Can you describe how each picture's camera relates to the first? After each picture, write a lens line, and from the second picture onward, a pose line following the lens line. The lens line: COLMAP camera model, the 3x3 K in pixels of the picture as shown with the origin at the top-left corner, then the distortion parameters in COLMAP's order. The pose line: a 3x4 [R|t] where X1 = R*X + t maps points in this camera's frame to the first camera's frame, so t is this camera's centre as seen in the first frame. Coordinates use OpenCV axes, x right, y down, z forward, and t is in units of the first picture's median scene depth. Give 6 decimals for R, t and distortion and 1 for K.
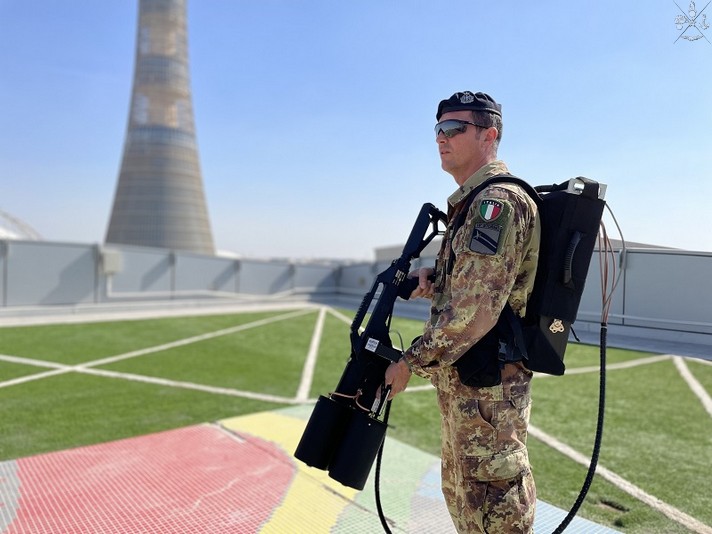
lens RADIAL K [[530.1, 0, 356.0], [0, 530.1, 267.0], [0, 0, 1]] dist [0.088649, -0.144349]
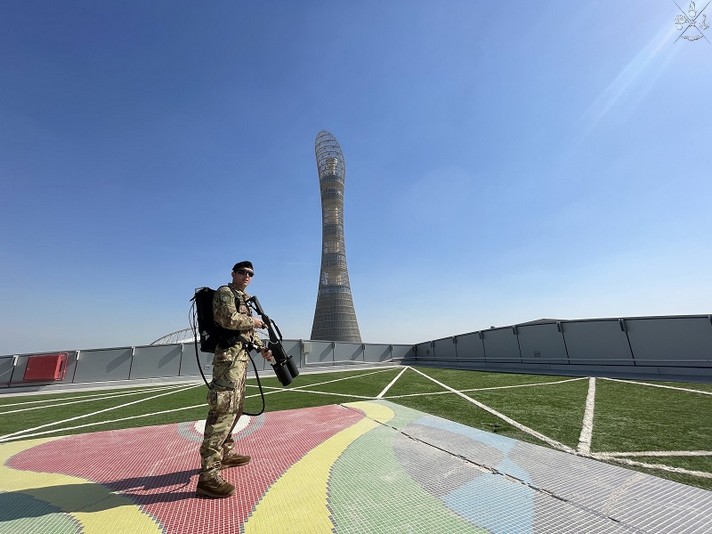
lens RADIAL K [[290.2, 0, 356.0], [0, 290.2, 267.0], [0, 0, 1]] dist [-0.000596, -0.000036]
pose [[0.957458, -0.129044, -0.258113, 0.074047], [0.048475, 0.953656, -0.296967, 0.033299], [0.284473, 0.271822, 0.919341, -0.109744]]
